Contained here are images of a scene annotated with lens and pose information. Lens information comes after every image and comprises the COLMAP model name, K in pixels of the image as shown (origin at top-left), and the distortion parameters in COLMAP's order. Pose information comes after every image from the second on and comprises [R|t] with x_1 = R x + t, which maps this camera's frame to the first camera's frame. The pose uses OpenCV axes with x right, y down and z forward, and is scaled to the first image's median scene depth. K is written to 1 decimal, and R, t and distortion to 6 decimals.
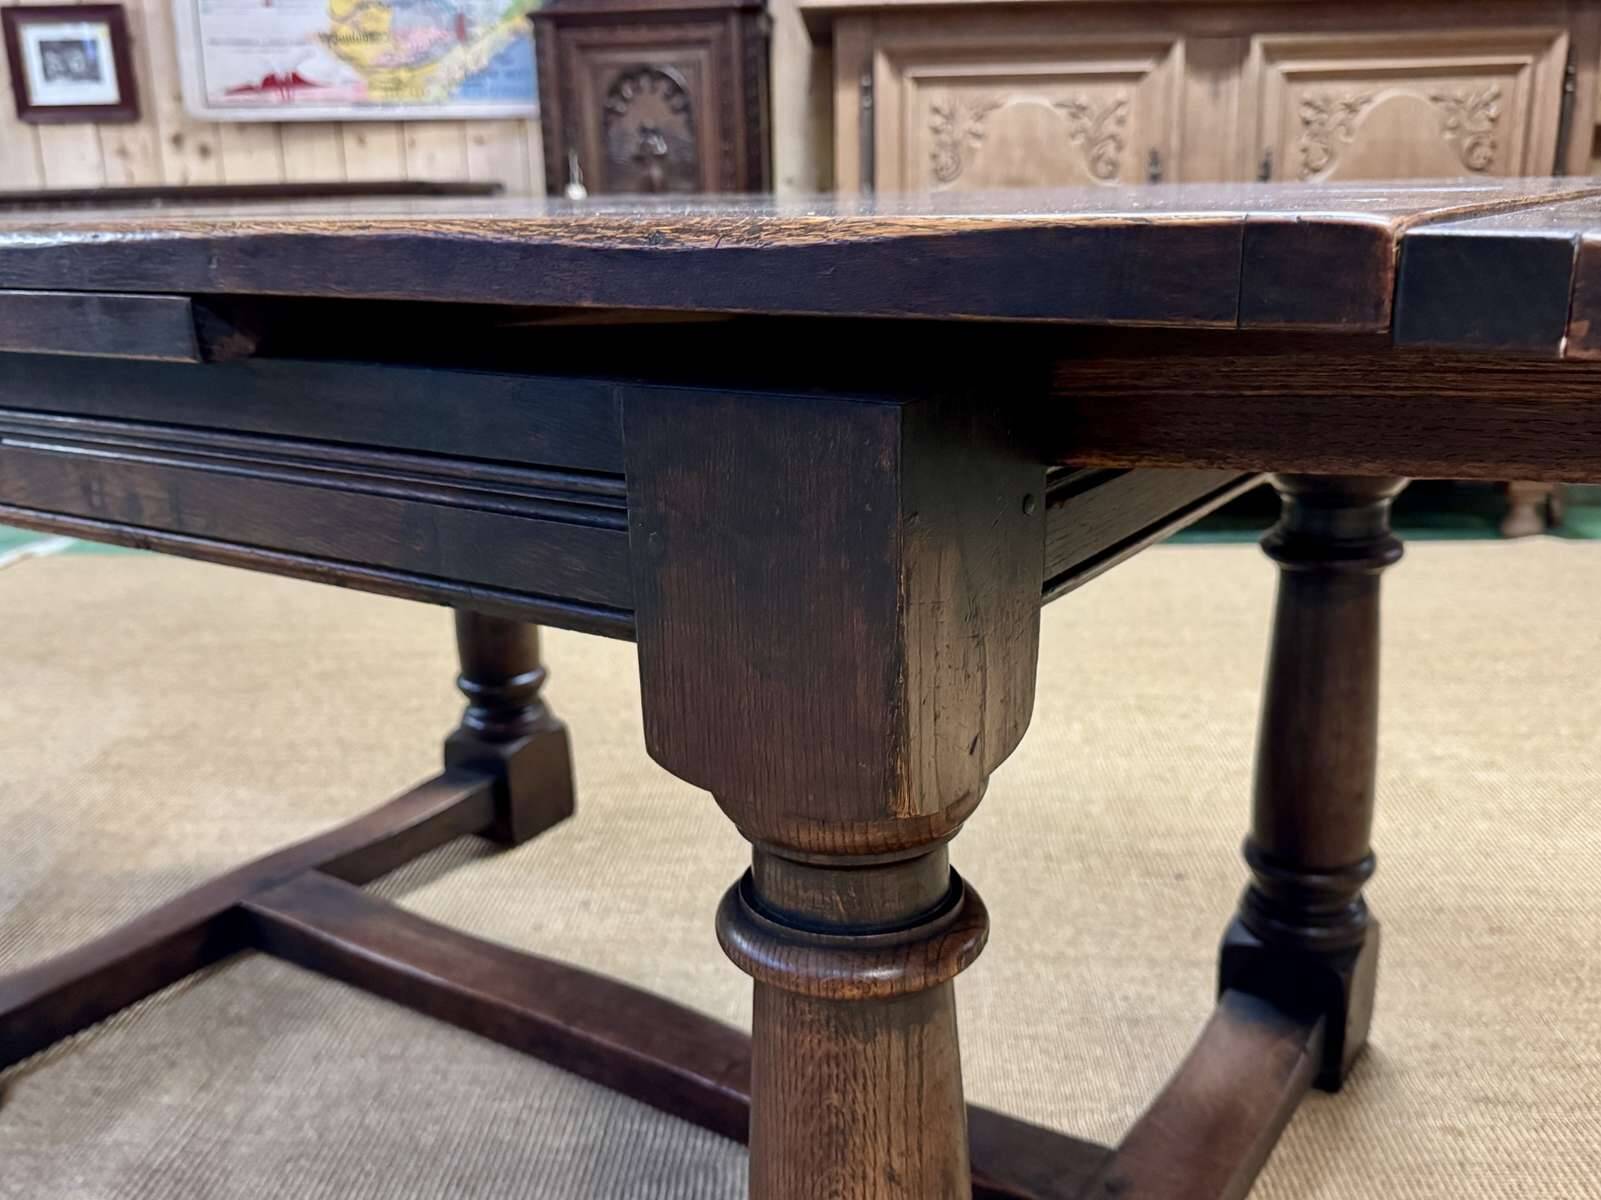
lens RADIAL K [[1464.0, 0, 800.5], [0, 1464.0, 600.0], [0, 0, 1]] dist [0.103342, -0.174541]
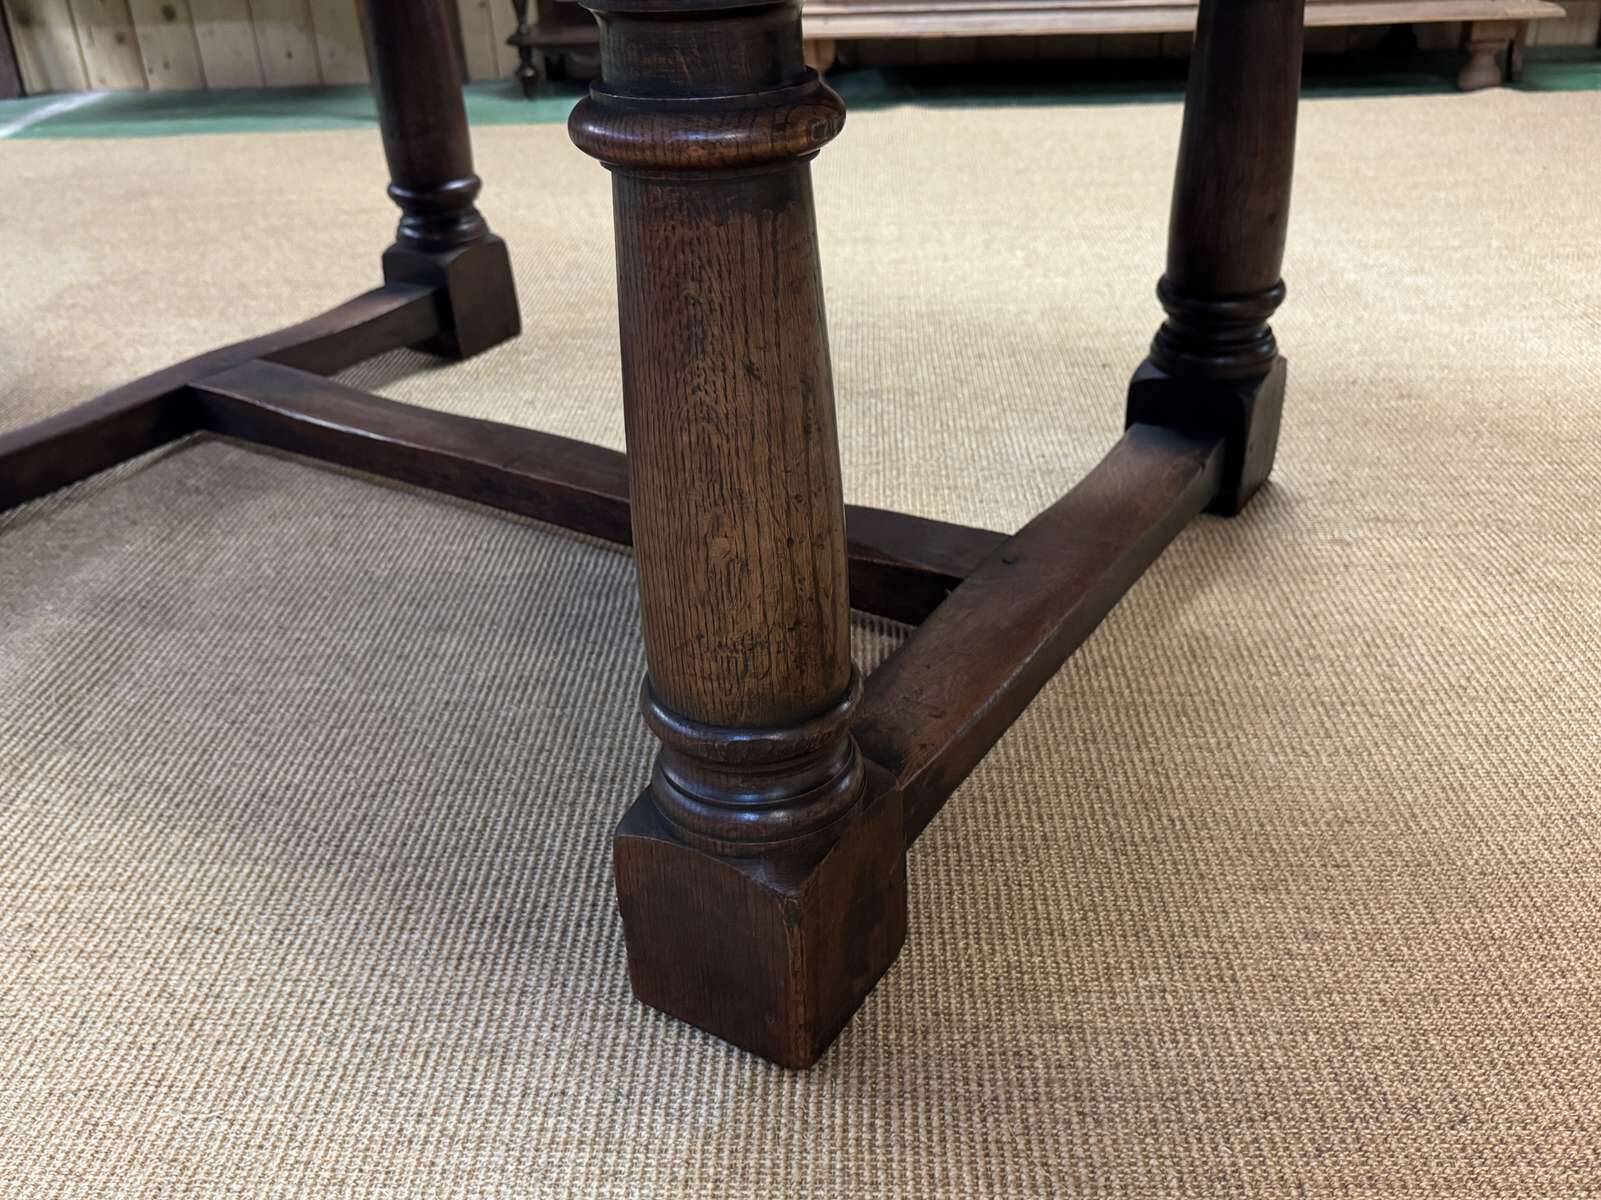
lens RADIAL K [[1414.9, 0, 789.6], [0, 1414.9, 563.0], [0, 0, 1]] dist [0.121546, -0.252107]
pose [[0.999793, -0.019387, 0.006099, 0.025763], [0.017623, 0.976446, 0.215042, 0.098939], [-0.010124, -0.214890, 0.976586, -0.001057]]
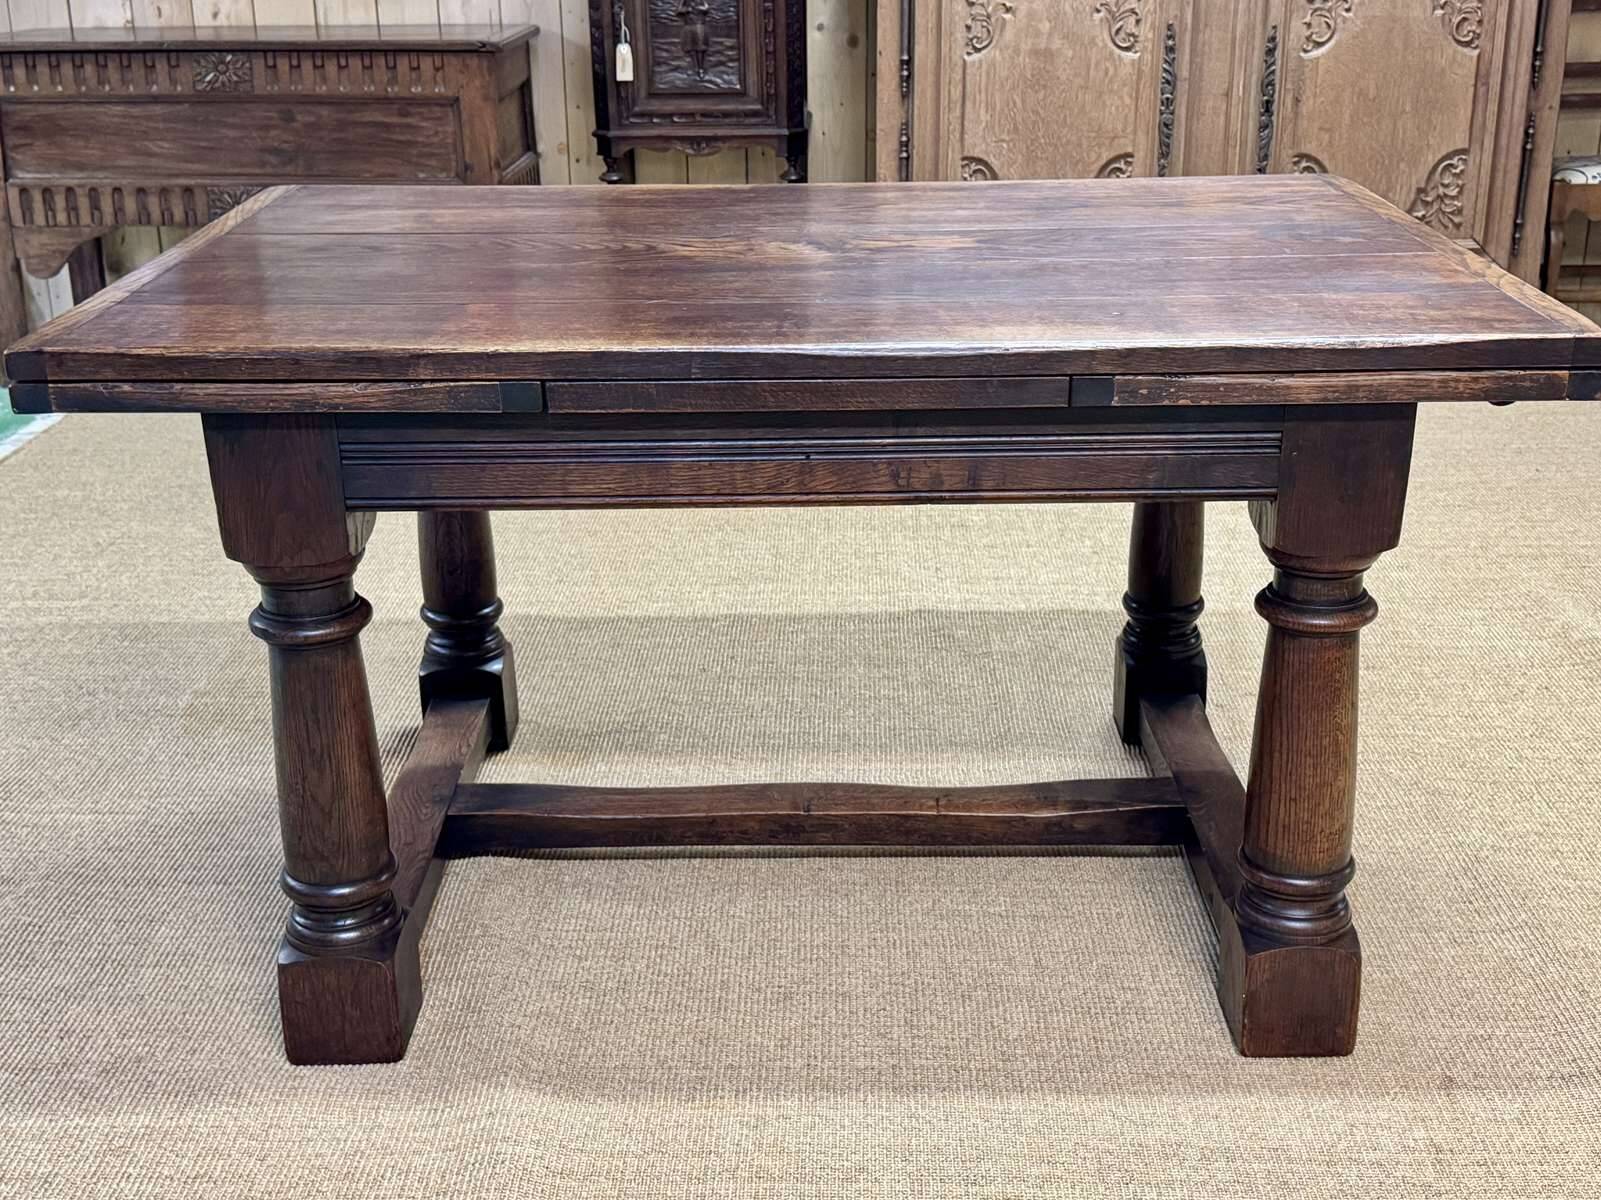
lens RADIAL K [[1842.2, 0, 800.5], [0, 1842.2, 600.0], [0, 0, 1]] dist [0.165721, -0.271805]
pose [[0.999712, -0.000814, 0.023974, -0.114907], [-0.001205, 0.996458, 0.084084, 0.003682], [-0.023957, -0.084089, 0.996170, -0.696408]]
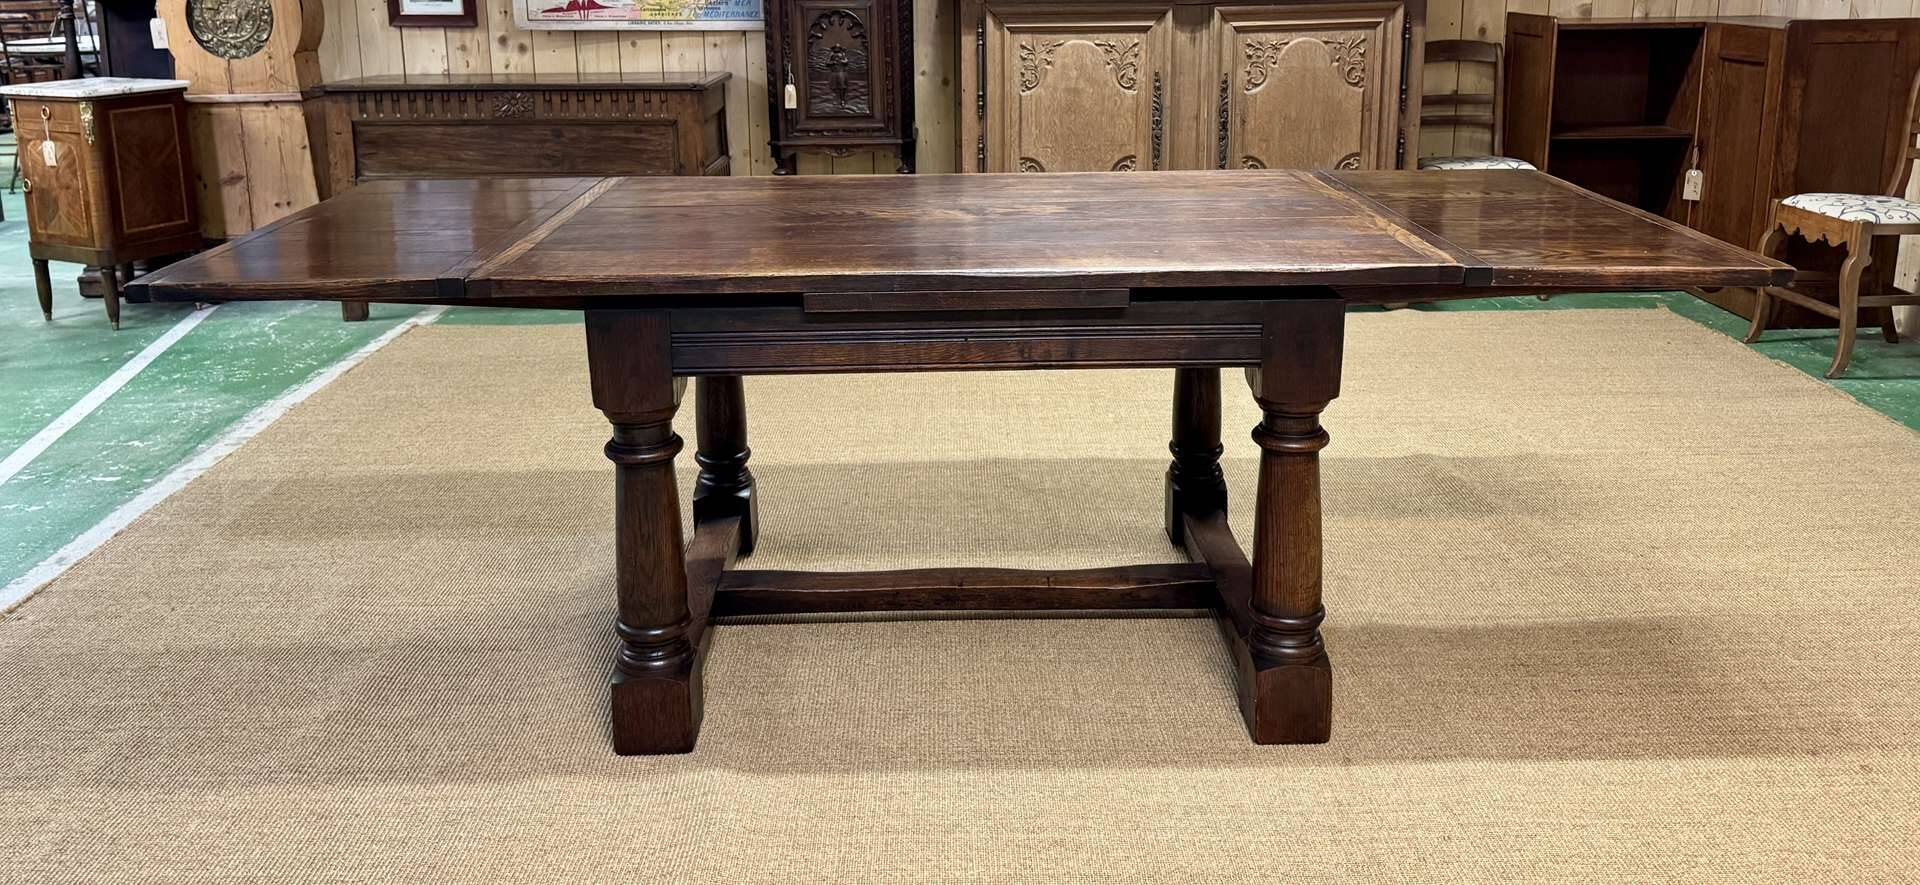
lens RADIAL K [[1297.5, 0, 949.9], [0, 1297.5, 274.7], [0, 0, 1]] dist [0.117734, -0.000568]
pose [[0.998486, -0.004098, 0.054851, -0.118500], [0.007391, 0.998173, -0.059974, 0.004967], [-0.054505, 0.060289, 0.996692, -0.704455]]
